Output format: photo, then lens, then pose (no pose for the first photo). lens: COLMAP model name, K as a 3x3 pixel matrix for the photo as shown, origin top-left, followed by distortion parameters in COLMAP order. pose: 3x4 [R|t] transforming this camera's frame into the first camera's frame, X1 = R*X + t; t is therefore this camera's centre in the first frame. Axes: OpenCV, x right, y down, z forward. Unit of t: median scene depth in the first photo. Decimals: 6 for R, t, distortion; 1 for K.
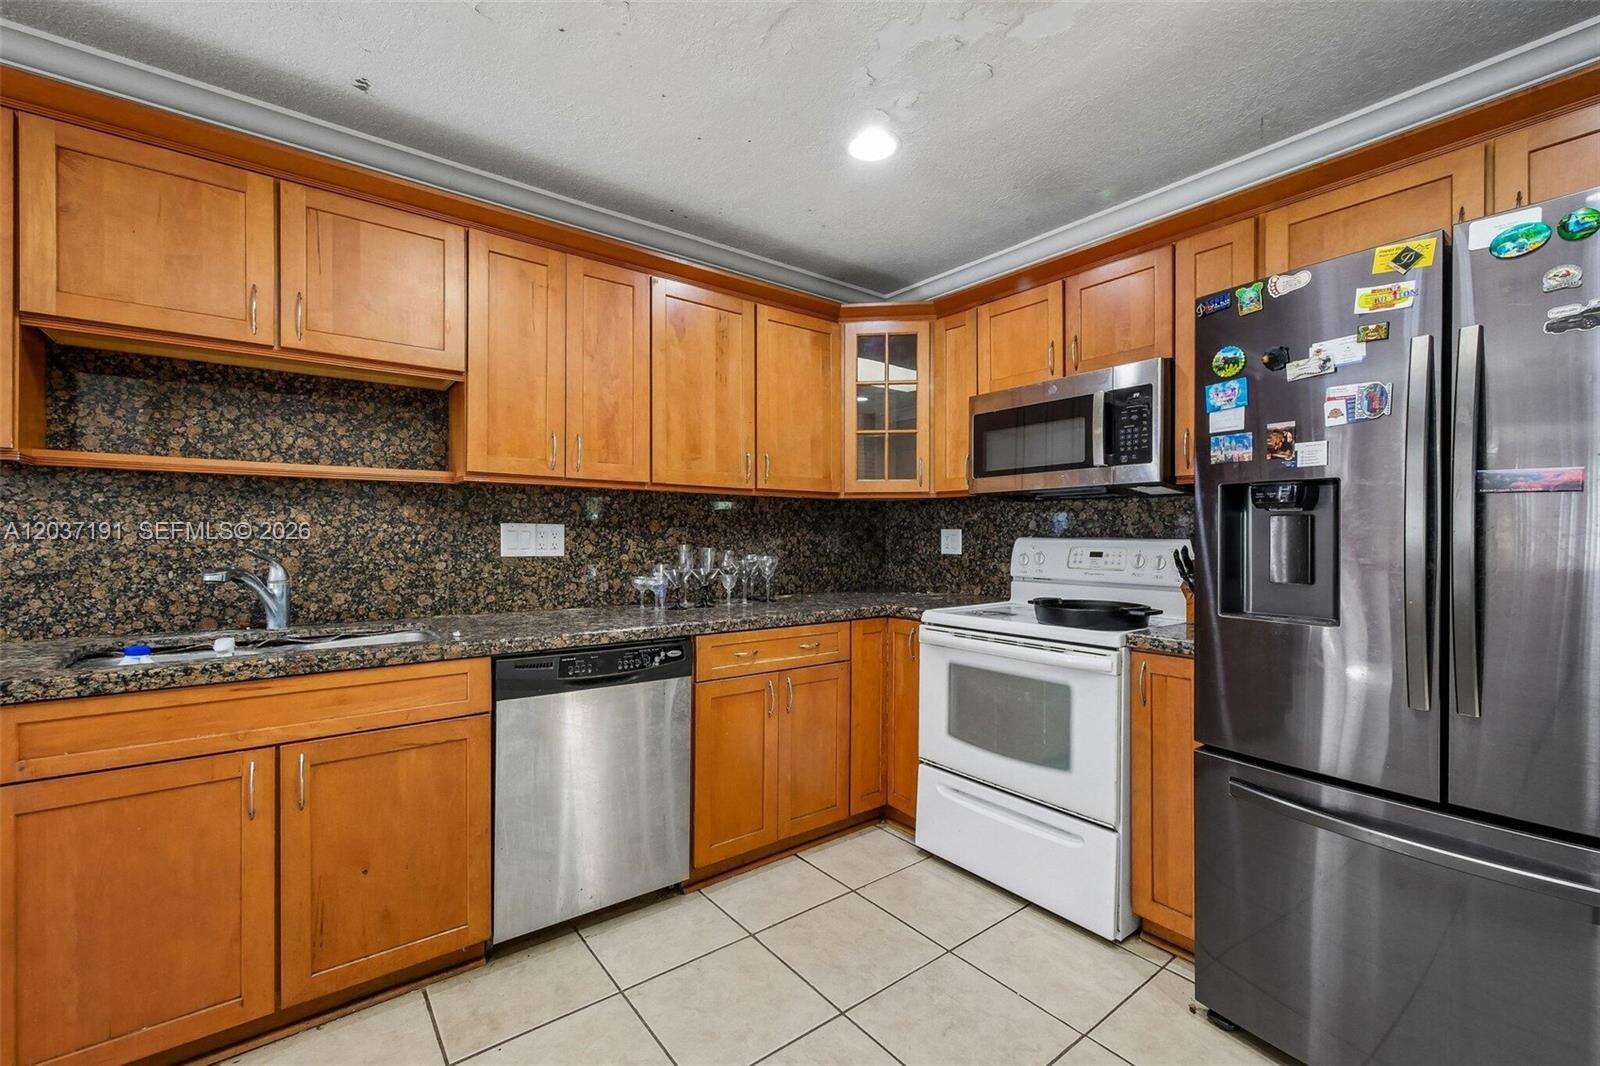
lens RADIAL K [[670.0, 0, 794.1], [0, 670.0, 535.7], [0, 0, 1]] dist [0.001587, -0.000831]
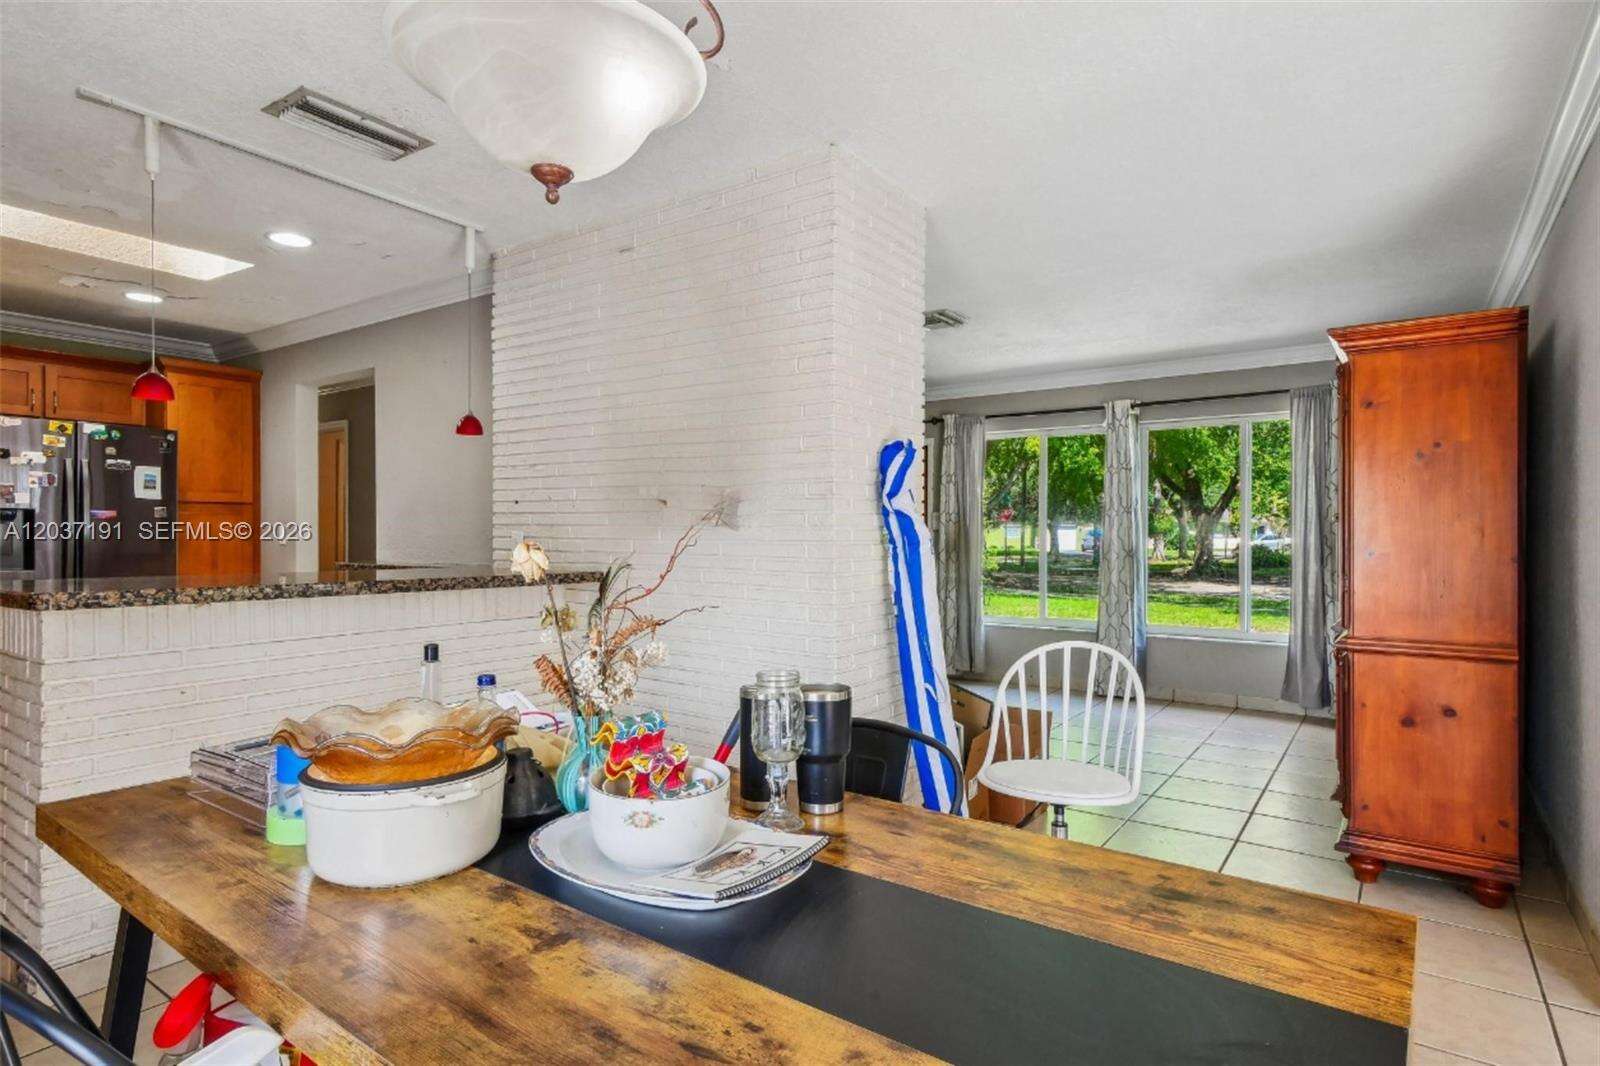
lens RADIAL K [[846.5, 0, 797.9], [0, 846.5, 536.5], [0, 0, 1]] dist [0.008294, 0.000111]
pose [[-0.293756, -0.004999, 0.955867, -1.902636], [-0.002662, 0.999987, 0.004411, -0.005133], [-0.955877, -0.001248, -0.293766, -0.476293]]
